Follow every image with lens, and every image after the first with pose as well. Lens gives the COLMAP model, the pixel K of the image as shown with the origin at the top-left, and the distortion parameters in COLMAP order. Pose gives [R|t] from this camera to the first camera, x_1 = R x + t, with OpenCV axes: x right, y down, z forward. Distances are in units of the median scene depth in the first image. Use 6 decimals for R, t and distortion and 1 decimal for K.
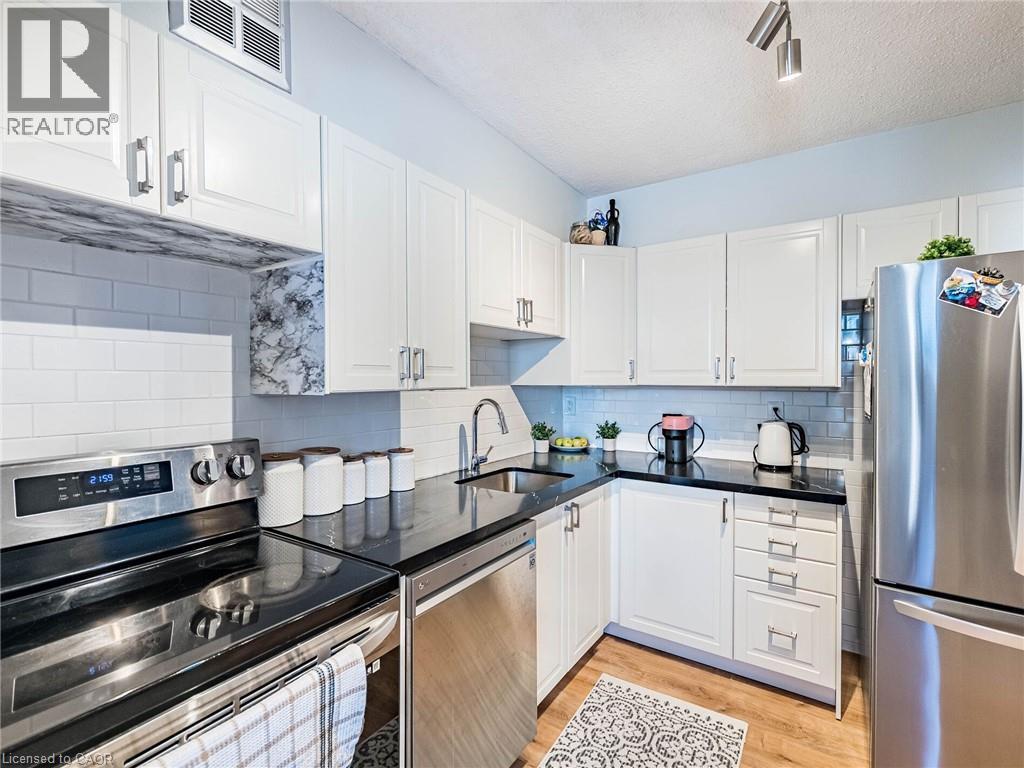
lens RADIAL K [[493.3, 0, 512.0], [0, 493.3, 384.0], [0, 0, 1]] dist [0.002132, 0.000130]
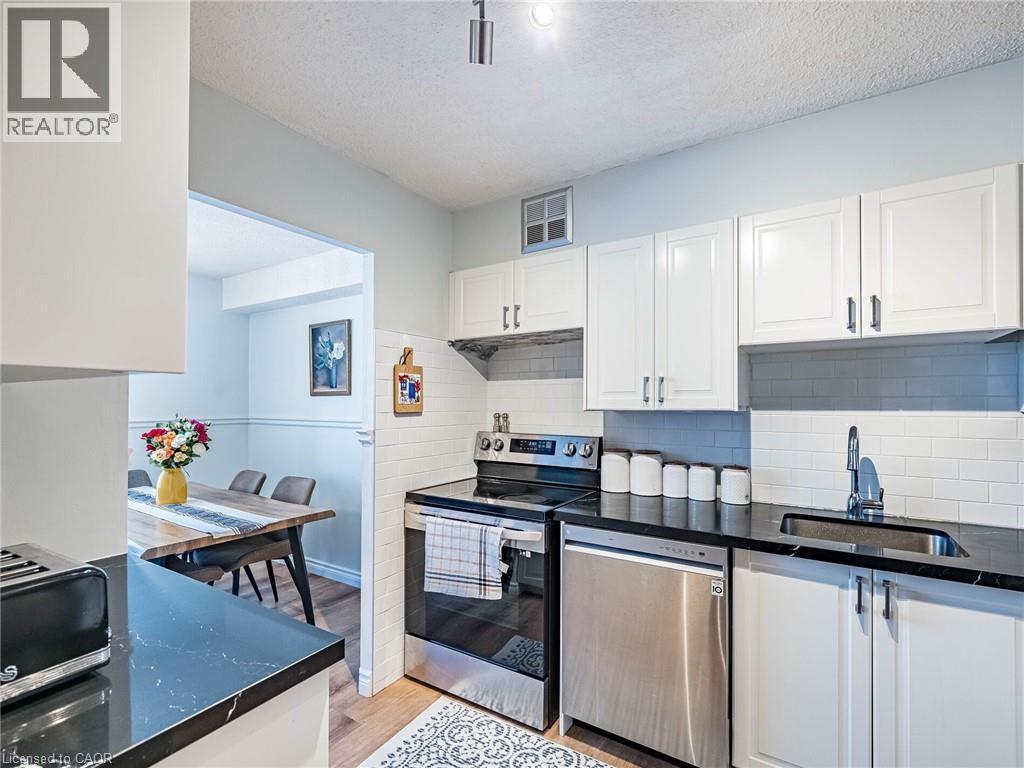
lens RADIAL K [[470.9, 0, 508.5], [0, 470.9, 396.7], [0, 0, 1]] dist [-0.000206, -0.000023]
pose [[0.030960, -0.011492, -0.999455, 0.906687], [-0.012891, 0.999846, -0.011896, -0.003568], [0.999437, 0.013253, 0.030807, 0.513796]]
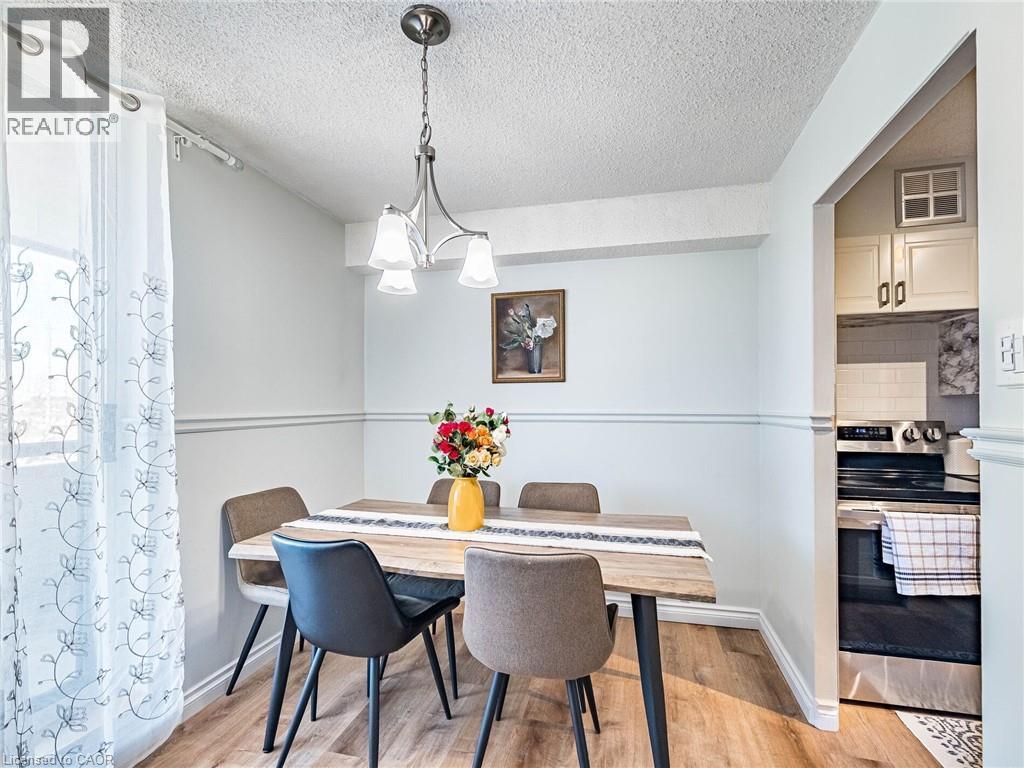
lens RADIAL K [[481.6, 0, 513.2], [0, 481.6, 401.5], [0, 0, 1]] dist [0.000034, -0.000026]
pose [[0.349381, -0.006981, -0.936955, 0.427186], [-0.008496, 0.999908, -0.010618, 0.060584], [0.936942, 0.011670, 0.349290, -0.794373]]
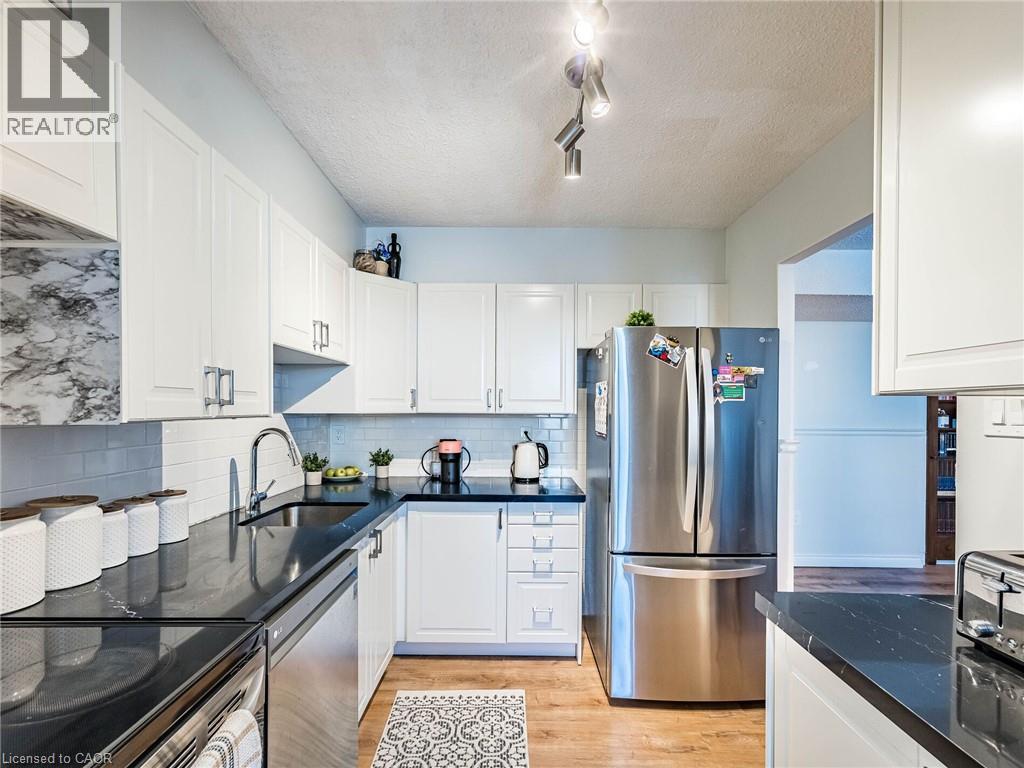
lens RADIAL K [[492.6, 0, 515.3], [0, 492.6, 413.5], [0, 0, 1]] dist [0.002489, 0.000042]
pose [[0.824827, -0.001600, 0.565383, -0.228605], [0.001996, 0.999998, -0.000082, 0.004868], [-0.565381, 0.001196, 0.824829, 0.007518]]
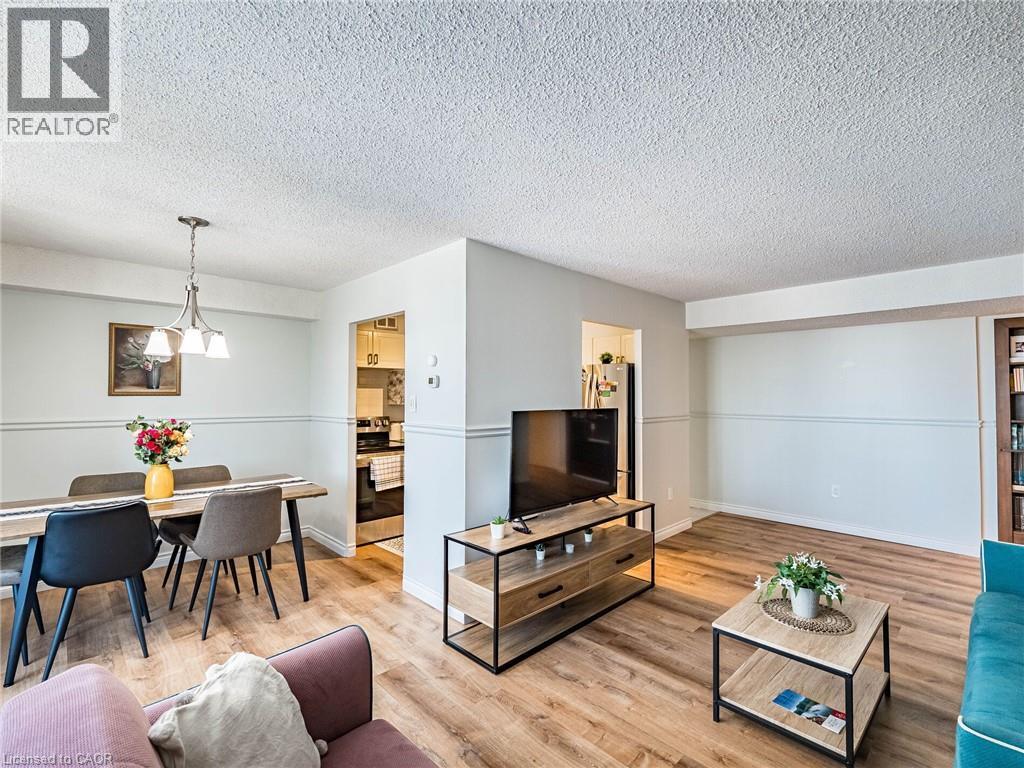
lens RADIAL K [[470.9, 0, 508.5], [0, 470.9, 396.7], [0, 0, 1]] dist [-0.000206, -0.000023]
pose [[0.978210, 0.004629, -0.207564, 0.902248], [-0.006663, 0.999936, -0.009103, -0.009257], [0.207509, 0.010287, 0.978179, -1.874545]]
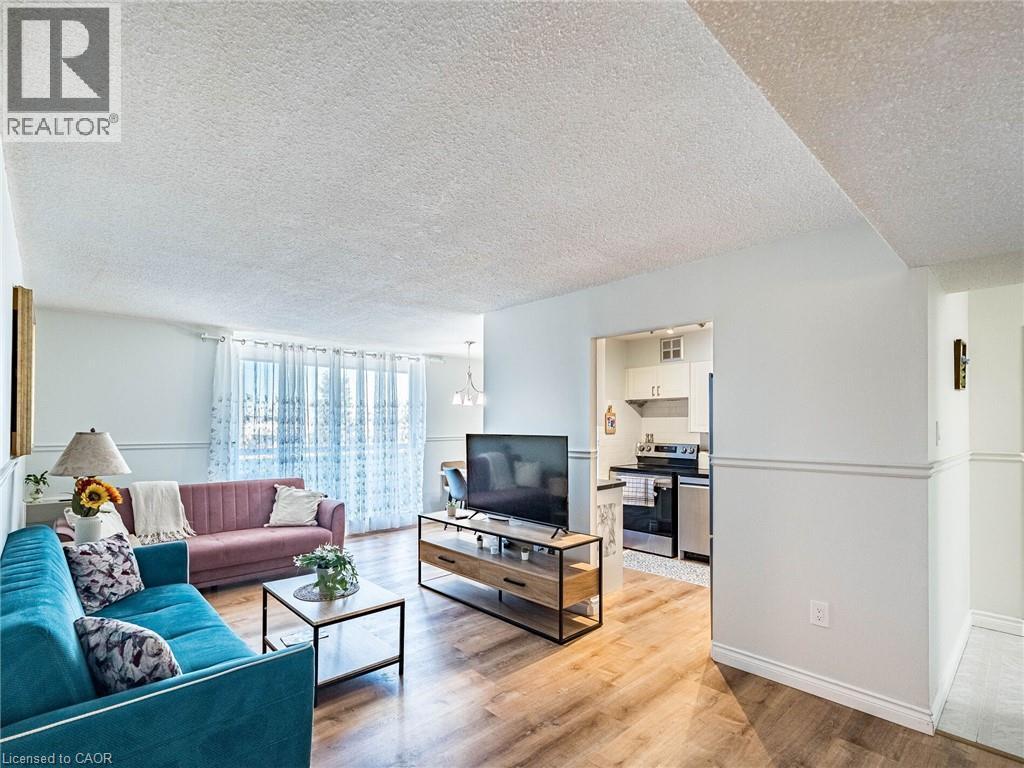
lens RADIAL K [[492.6, 0, 515.3], [0, 492.6, 413.5], [0, 0, 1]] dist [0.002489, 0.000042]
pose [[-0.198033, -0.019199, -0.980007, 2.820033], [-0.012055, 0.999780, -0.017150, -0.035302], [0.980121, 0.008418, -0.198220, 0.307490]]
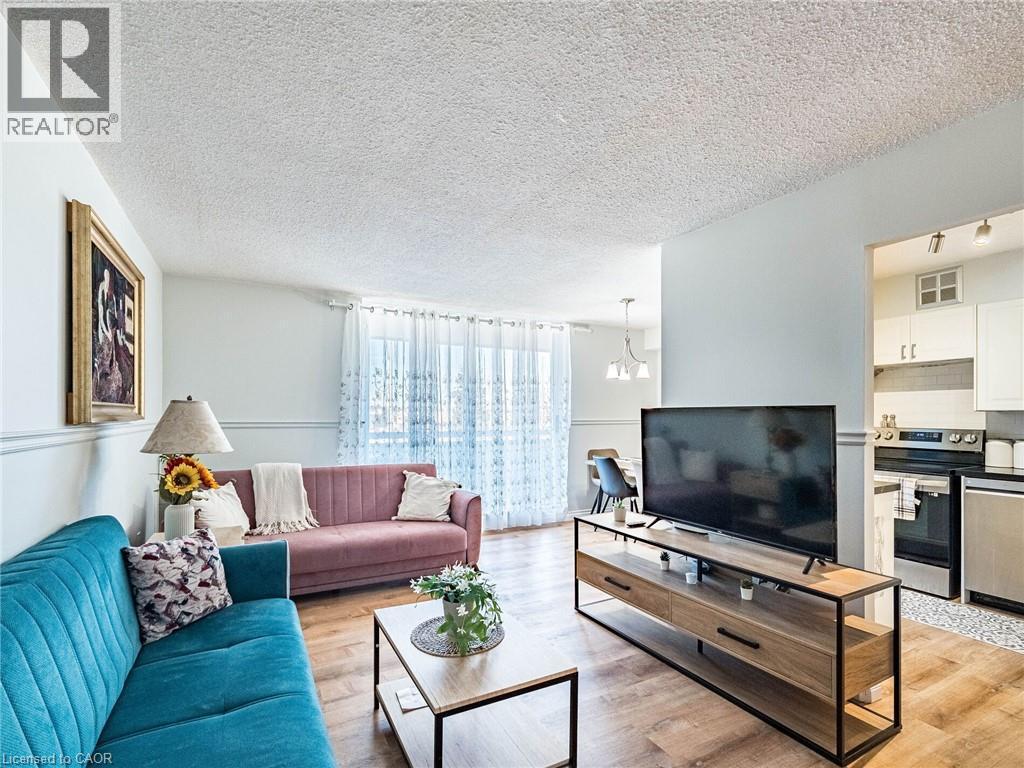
lens RADIAL K [[485.4, 0, 510.9], [0, 485.4, 411.3], [0, 0, 1]] dist [-0.002934, -0.000052]
pose [[-0.450835, -0.005461, -0.892591, 2.253742], [-0.011206, 0.999937, -0.000458, 0.037723], [0.892537, 0.009796, -0.450868, -0.030904]]
